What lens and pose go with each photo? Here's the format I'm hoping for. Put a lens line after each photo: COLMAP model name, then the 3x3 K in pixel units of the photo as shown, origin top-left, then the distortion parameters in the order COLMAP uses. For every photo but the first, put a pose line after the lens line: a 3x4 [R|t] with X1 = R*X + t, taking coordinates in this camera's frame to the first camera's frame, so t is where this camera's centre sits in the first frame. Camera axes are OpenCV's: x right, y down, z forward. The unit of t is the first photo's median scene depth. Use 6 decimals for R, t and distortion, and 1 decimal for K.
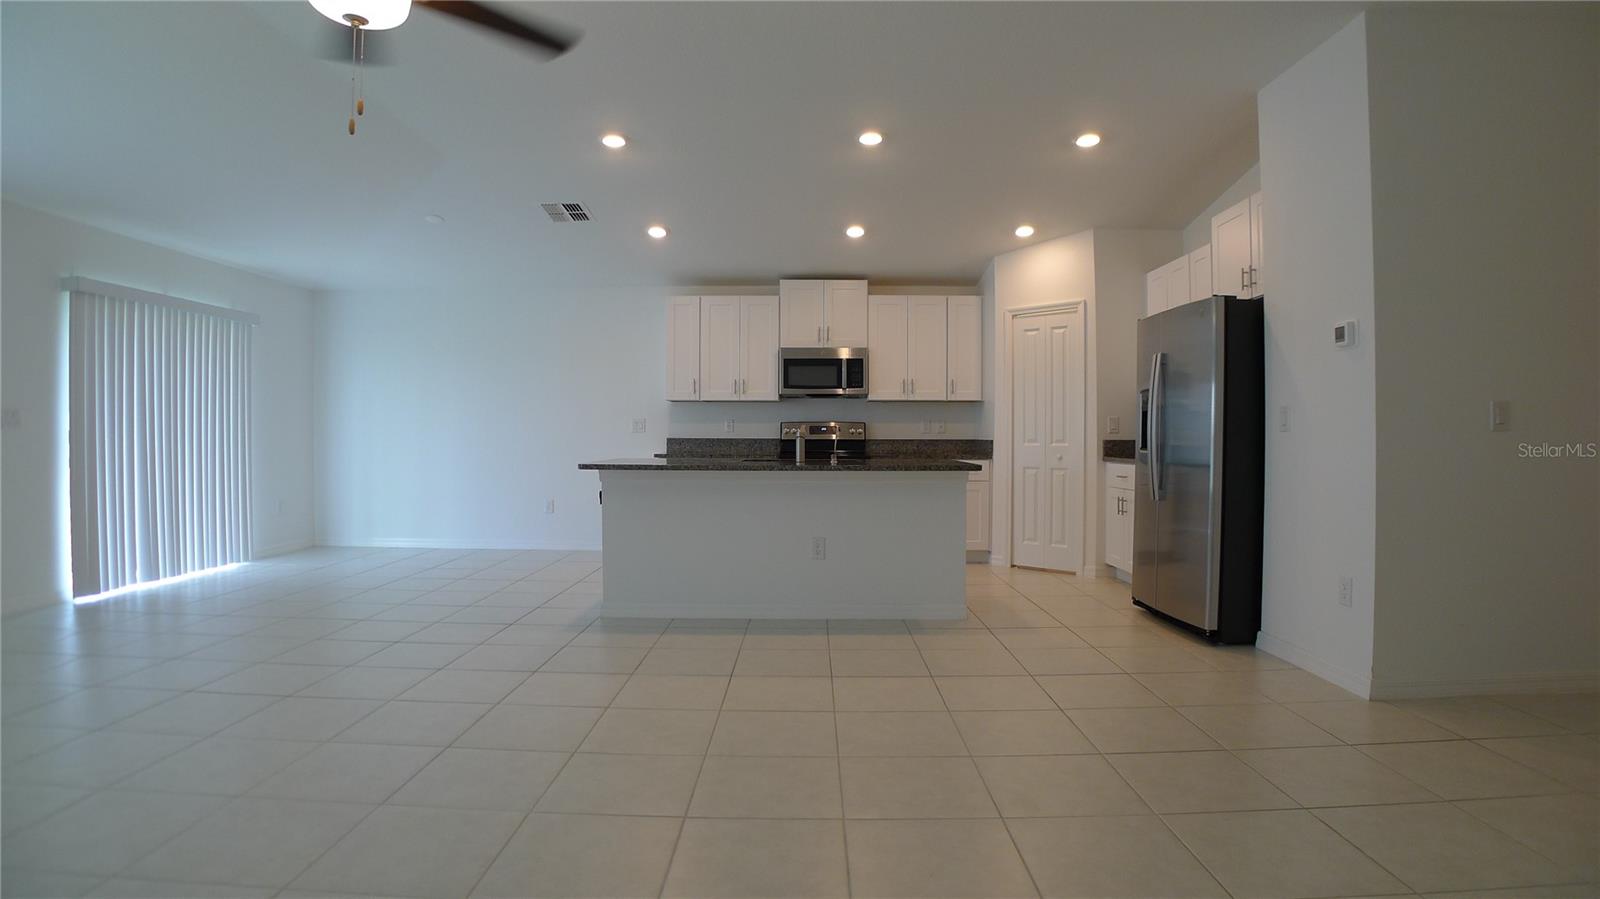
lens RADIAL K [[804.9, 0, 812.4], [0, 804.9, 450.7], [0, 0, 1]] dist [-0.101484, 0.029706]
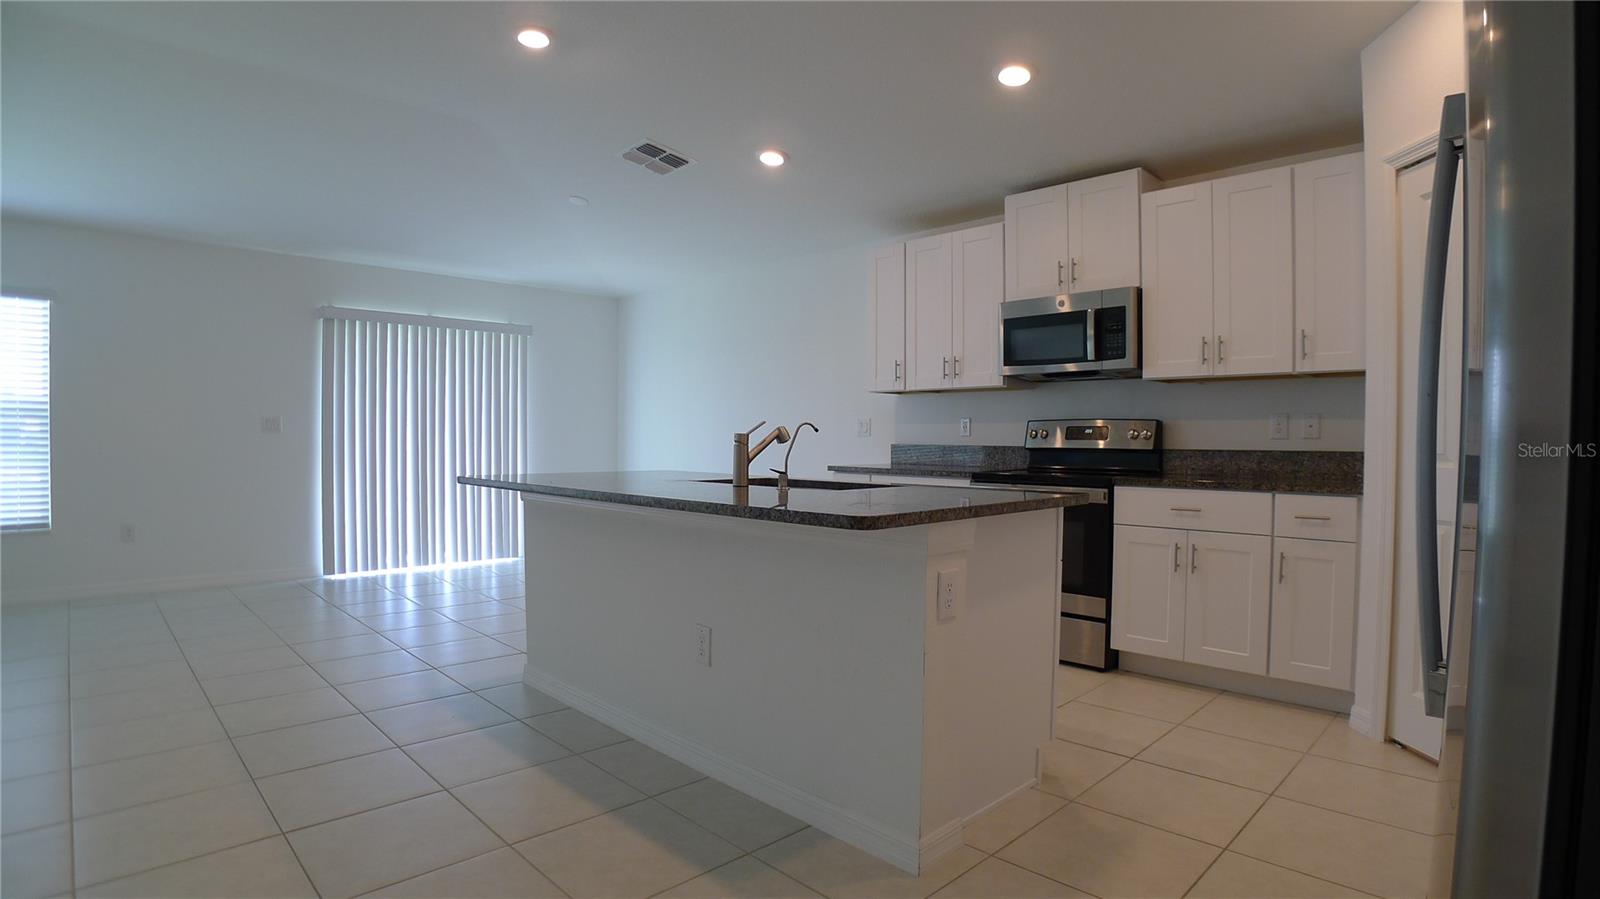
lens RADIAL K [[804.9, 0, 812.4], [0, 804.9, 450.7], [0, 0, 1]] dist [-0.101484, 0.029706]
pose [[0.711643, 0.011689, -0.702444, 0.297442], [-0.015892, 0.999874, 0.000537, -0.009558], [0.702362, 0.010781, 0.711739, 0.449960]]
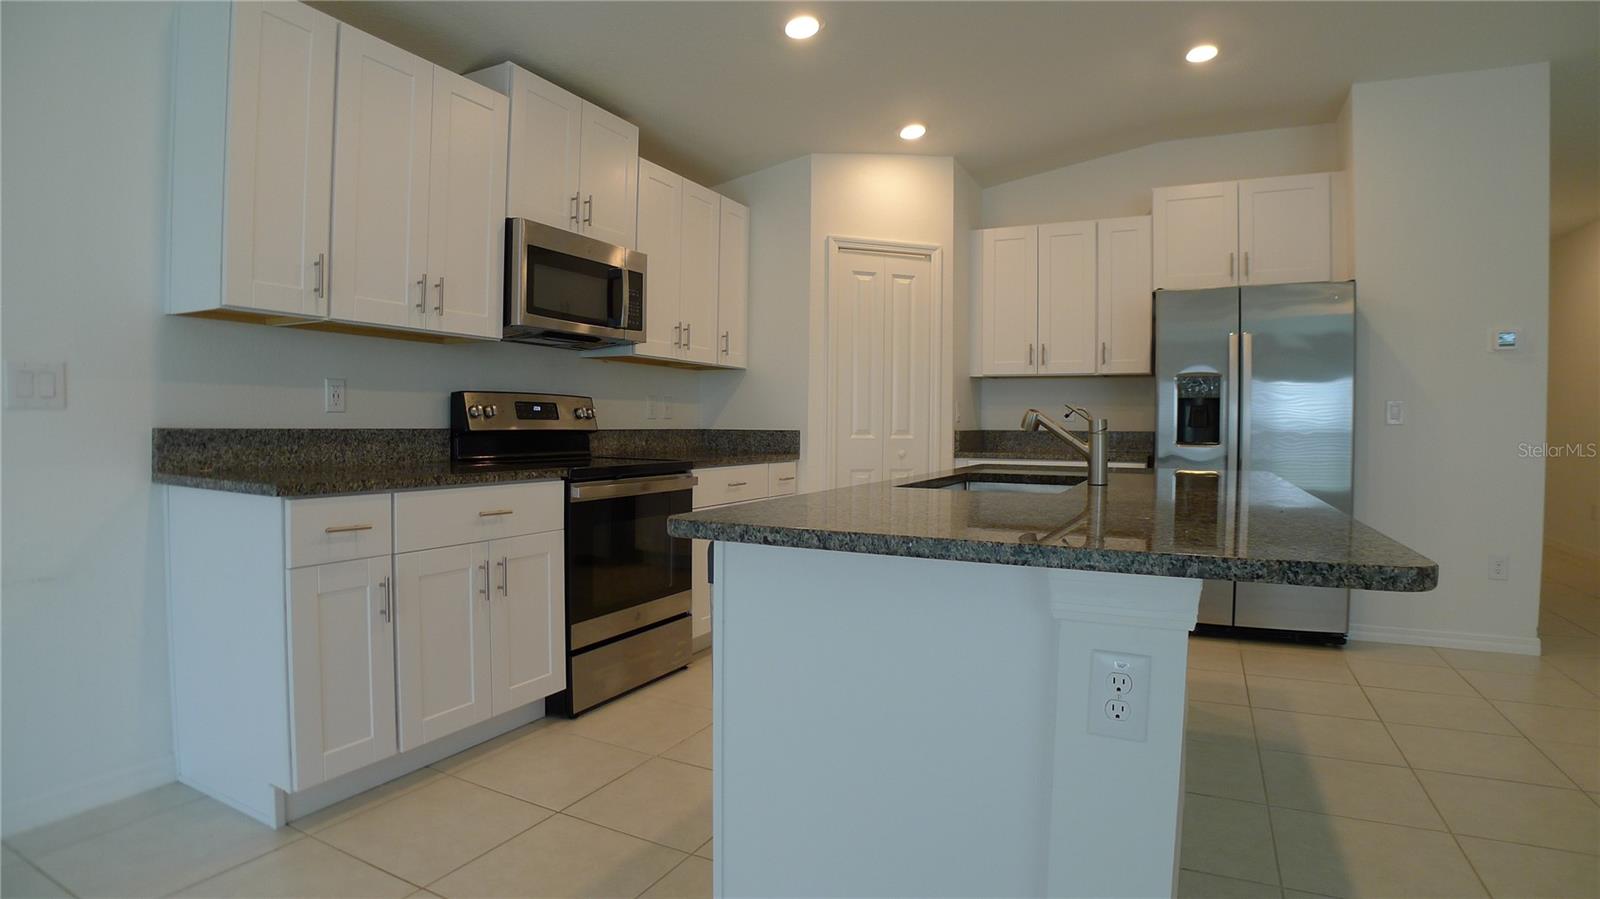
lens RADIAL K [[804.9, 0, 812.4], [0, 804.9, 450.7], [0, 0, 1]] dist [-0.101484, 0.029706]
pose [[0.445686, -0.026471, 0.894798, -0.349692], [0.007098, 0.999636, 0.026037, -0.013346], [-0.895161, -0.005253, 0.445712, 0.671314]]
